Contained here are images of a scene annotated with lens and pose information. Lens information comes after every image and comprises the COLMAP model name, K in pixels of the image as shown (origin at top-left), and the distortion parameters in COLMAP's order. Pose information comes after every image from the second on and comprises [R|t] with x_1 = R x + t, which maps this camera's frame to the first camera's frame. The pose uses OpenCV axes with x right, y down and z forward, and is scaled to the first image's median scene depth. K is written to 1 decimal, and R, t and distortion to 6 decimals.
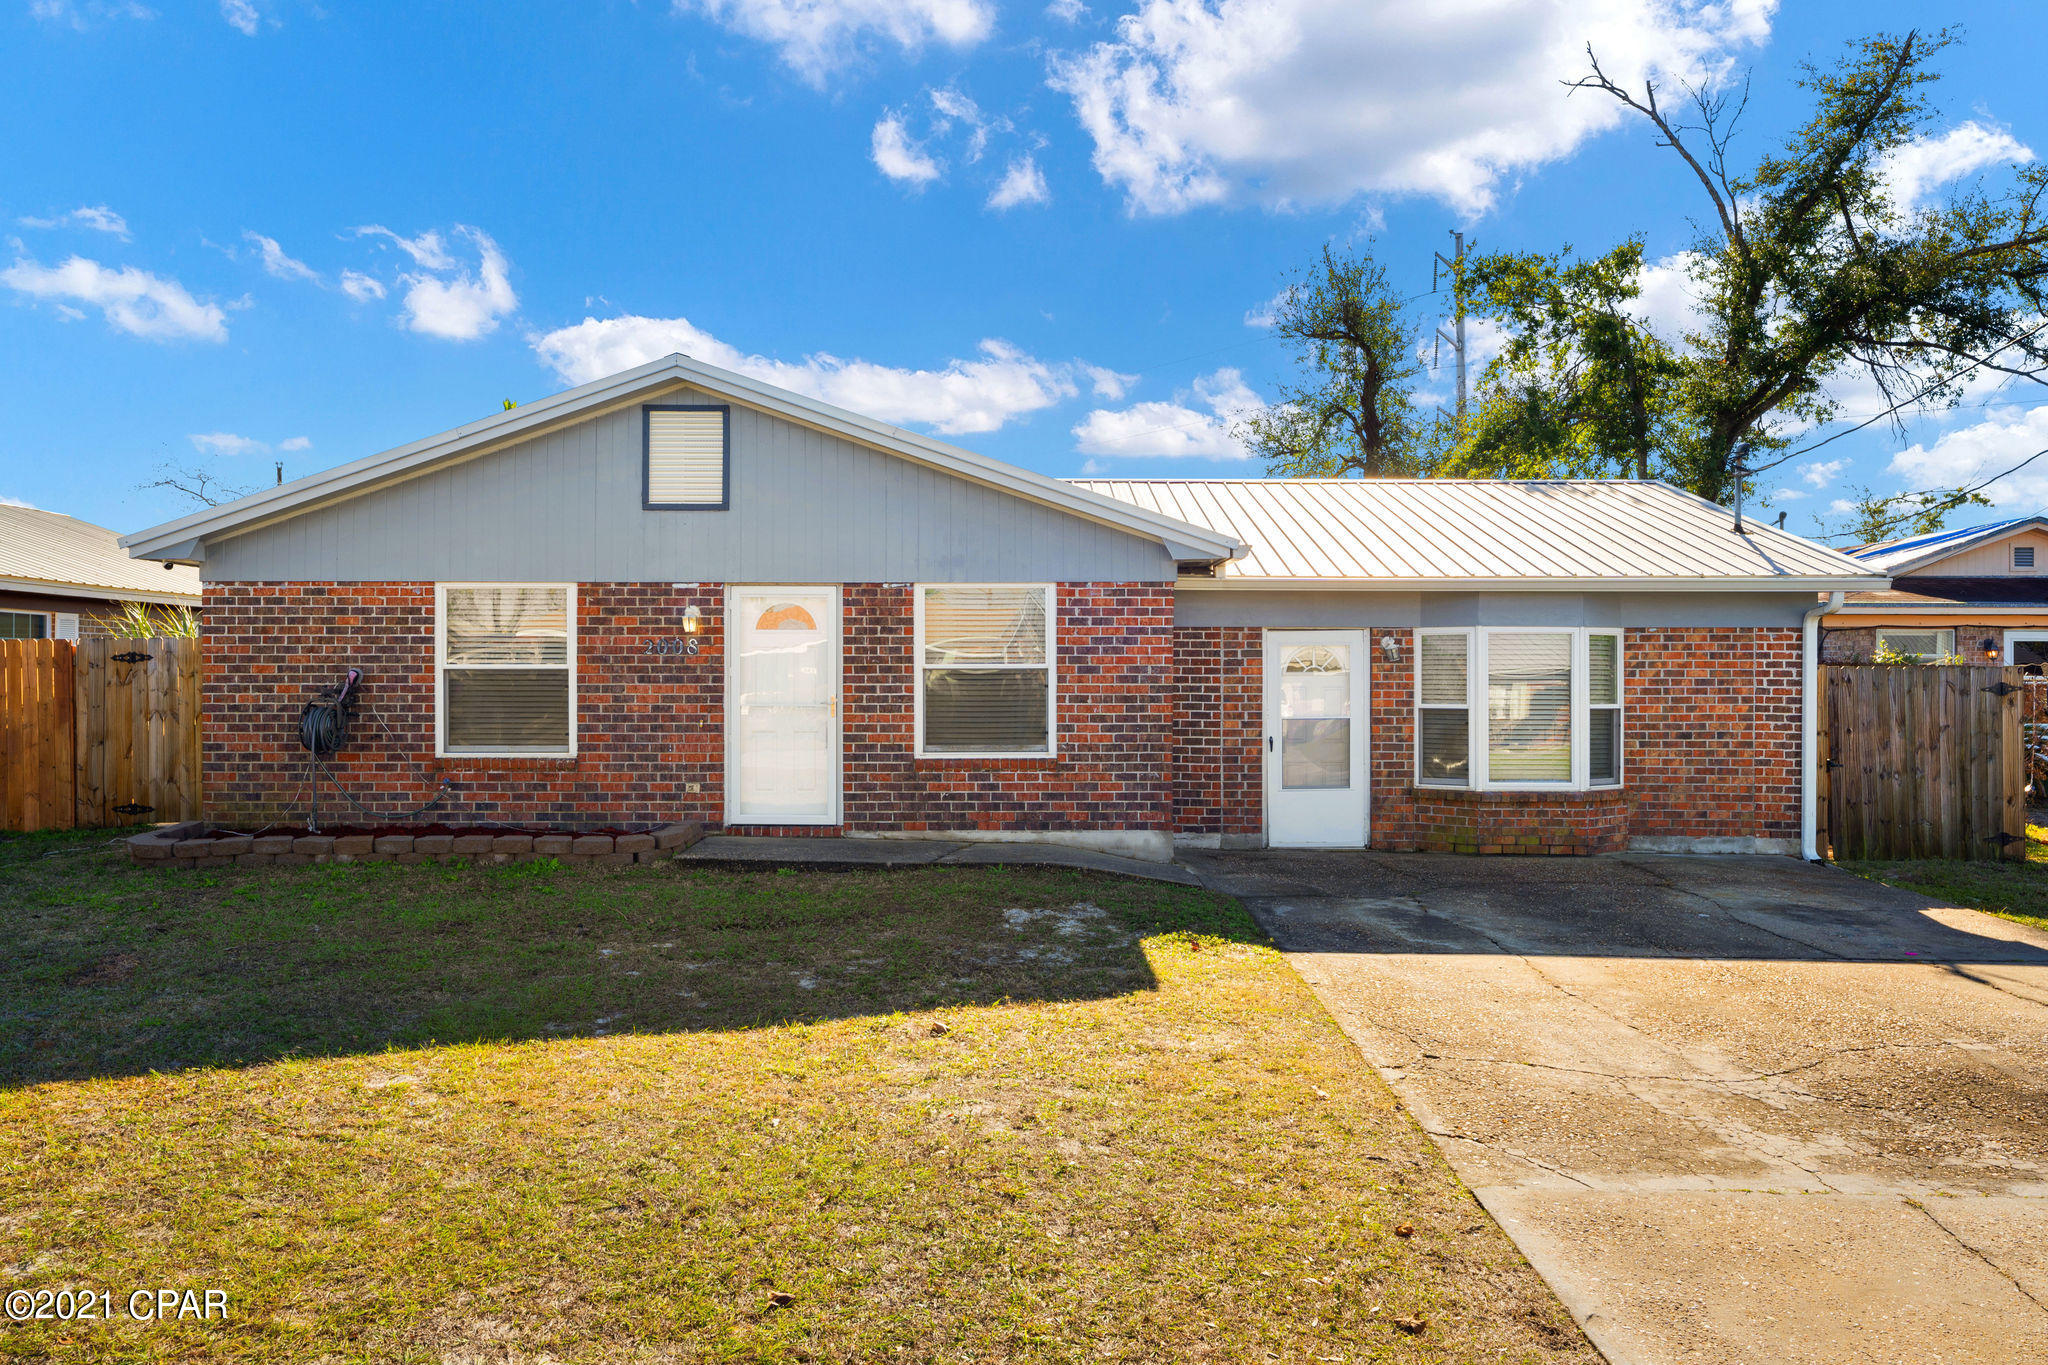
lens RADIAL K [[1455.9, 0, 1024.7], [0, 1455.9, 685.8], [0, 0, 1]] dist [-0.045221, 0.001368]
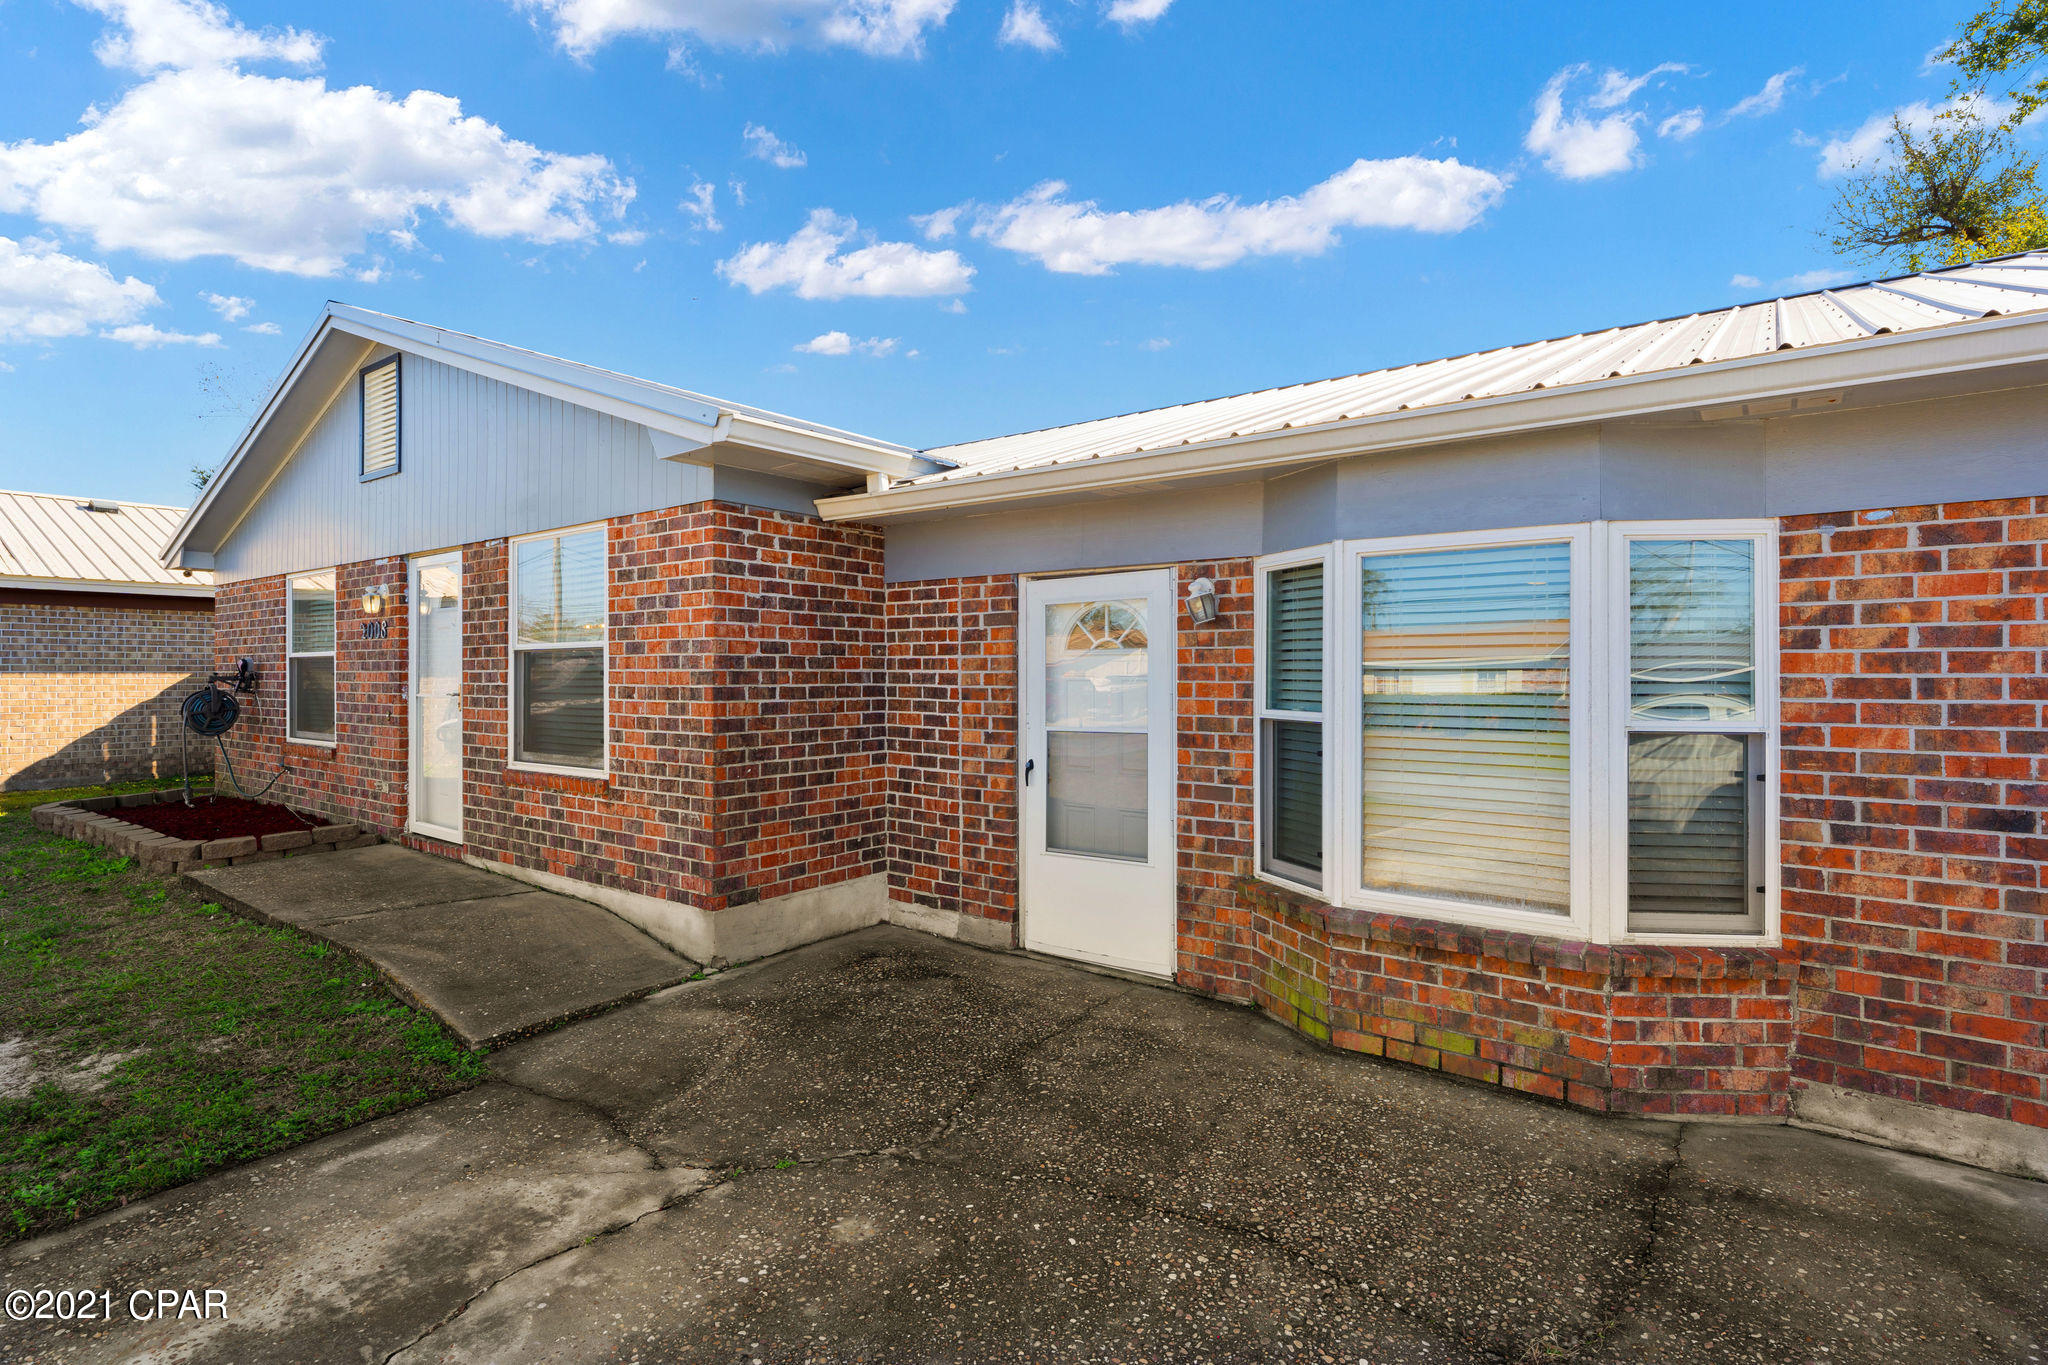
lens RADIAL K [[1033.1, 0, 1019.7], [0, 1033.1, 671.5], [0, 0, 1]] dist [-0.001593, -0.000725]
pose [[0.792063, -0.001828, -0.610436, 0.422541], [-0.002314, 0.999979, -0.005997, 0.001764], [0.610435, 0.006162, 0.792043, 0.669288]]
